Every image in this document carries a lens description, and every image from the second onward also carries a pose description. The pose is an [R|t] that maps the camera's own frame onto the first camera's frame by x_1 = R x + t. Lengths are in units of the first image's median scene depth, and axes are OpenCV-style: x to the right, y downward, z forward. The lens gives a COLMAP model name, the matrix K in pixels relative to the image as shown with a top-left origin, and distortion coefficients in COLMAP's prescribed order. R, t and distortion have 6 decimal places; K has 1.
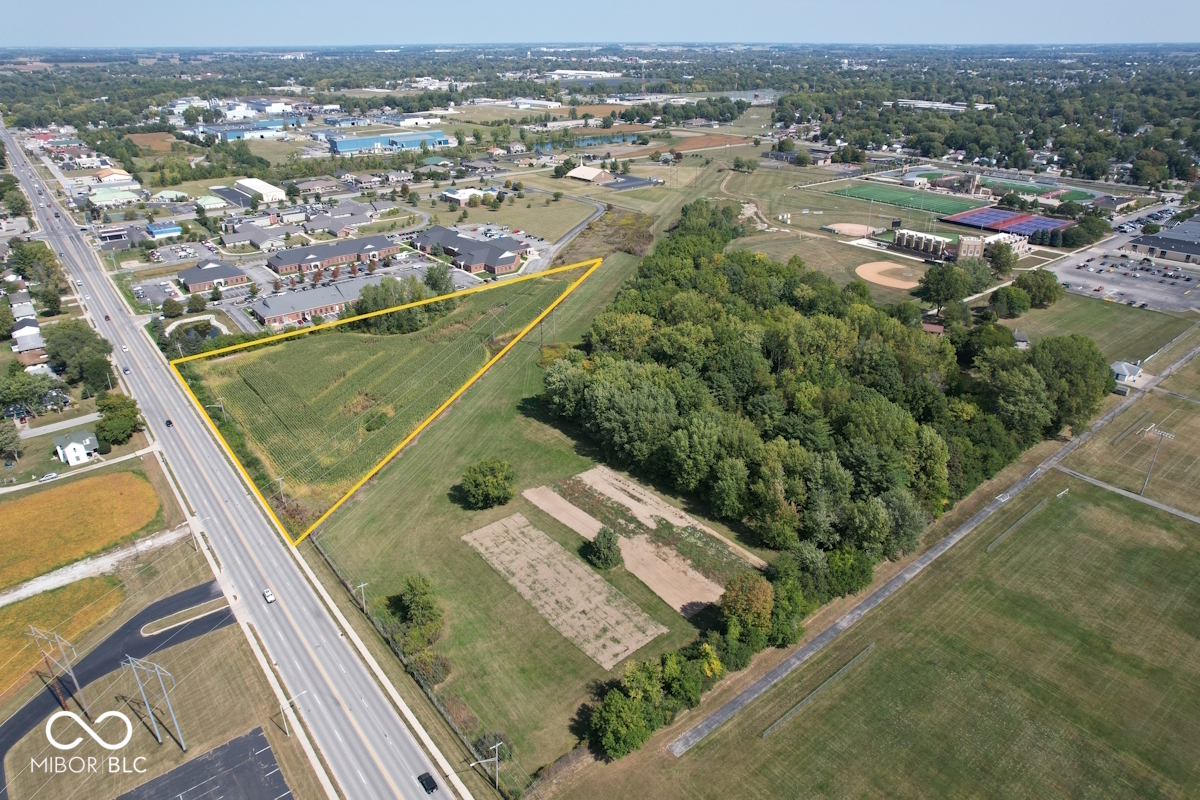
lens RADIAL K [[768.7, 0, 600.0], [0, 768.7, 400.0], [0, 0, 1]] dist [-0.091159, 0.085944]
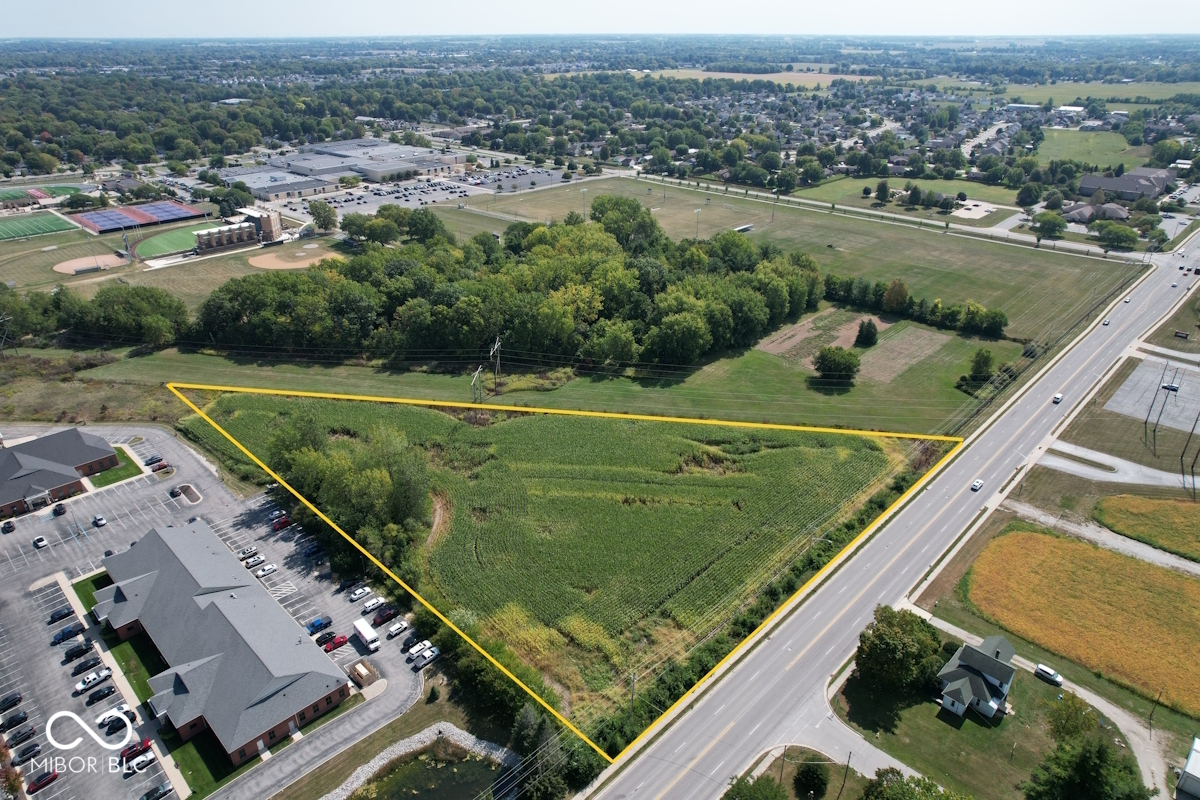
lens RADIAL K [[768.7, 0, 600.0], [0, 768.7, 400.0], [0, 0, 1]] dist [-0.091159, 0.085944]
pose [[-0.132507, -0.433556, 0.891331, -0.821636], [0.429879, 0.785146, 0.445813, -0.379284], [-0.893110, 0.442237, 0.082339, 0.844892]]
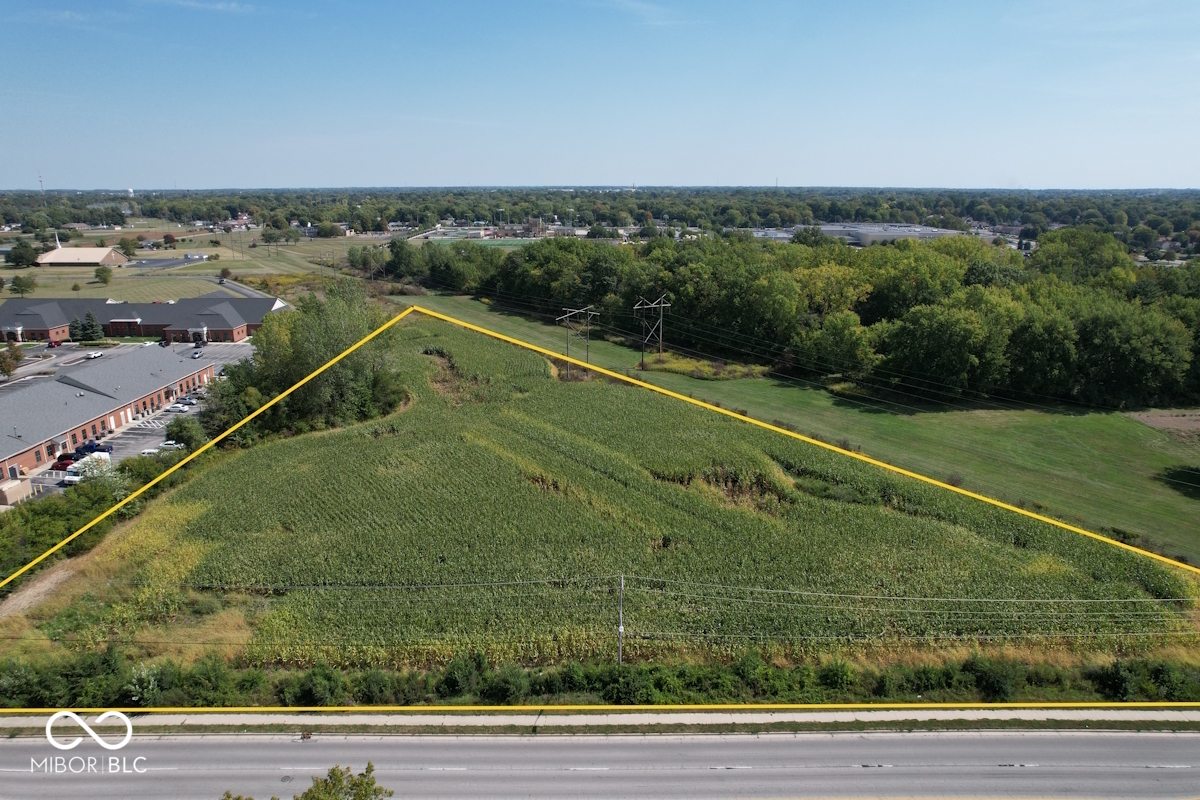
lens RADIAL K [[768.7, 0, 600.0], [0, 768.7, 400.0], [0, 0, 1]] dist [-0.091159, 0.085944]
pose [[0.621507, -0.209759, 0.754805, -0.547326], [0.335555, 0.941908, -0.014542, -0.046743], [-0.707906, 0.262316, 0.655788, 0.648632]]
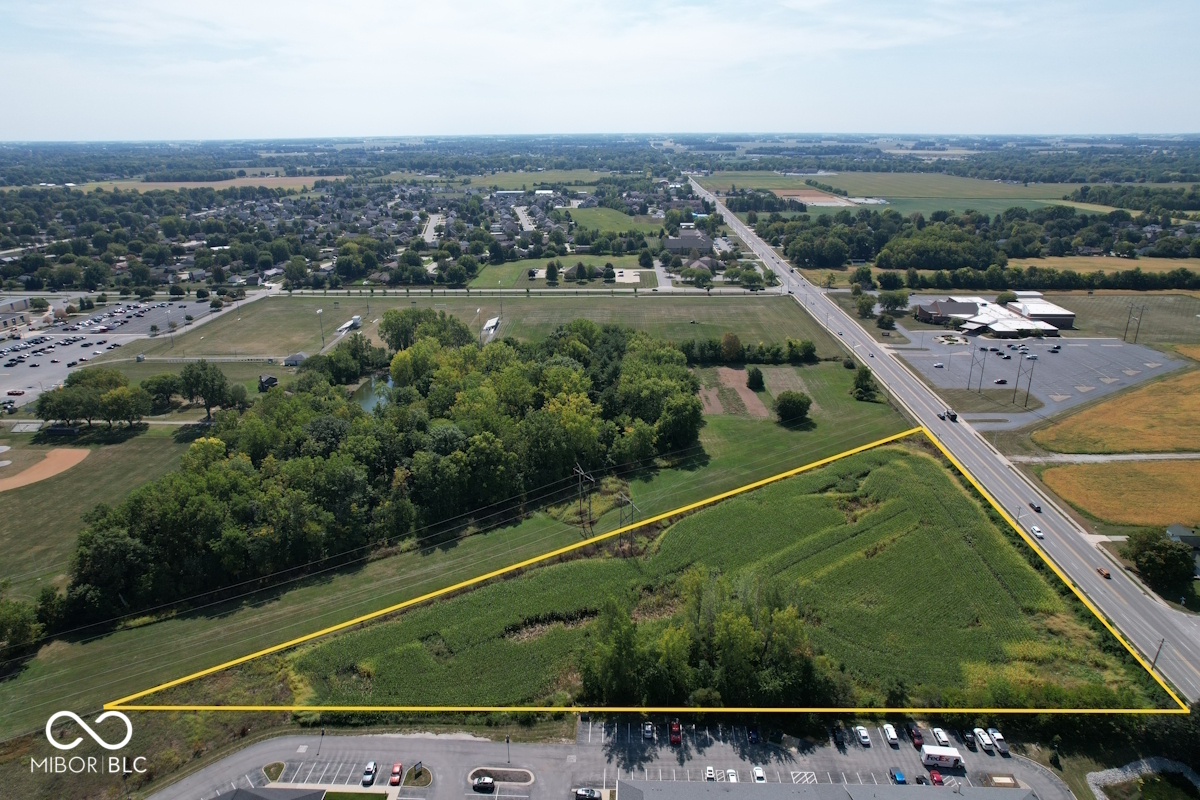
lens RADIAL K [[764.8, 0, 600.0], [0, 764.8, 400.0], [0, 0, 1]] dist [-0.067056, 0.054442]
pose [[-0.762291, -0.210128, 0.612176, -0.504789], [0.285974, 0.739153, 0.609813, -0.598625], [-0.580630, 0.639921, -0.503358, 1.295420]]
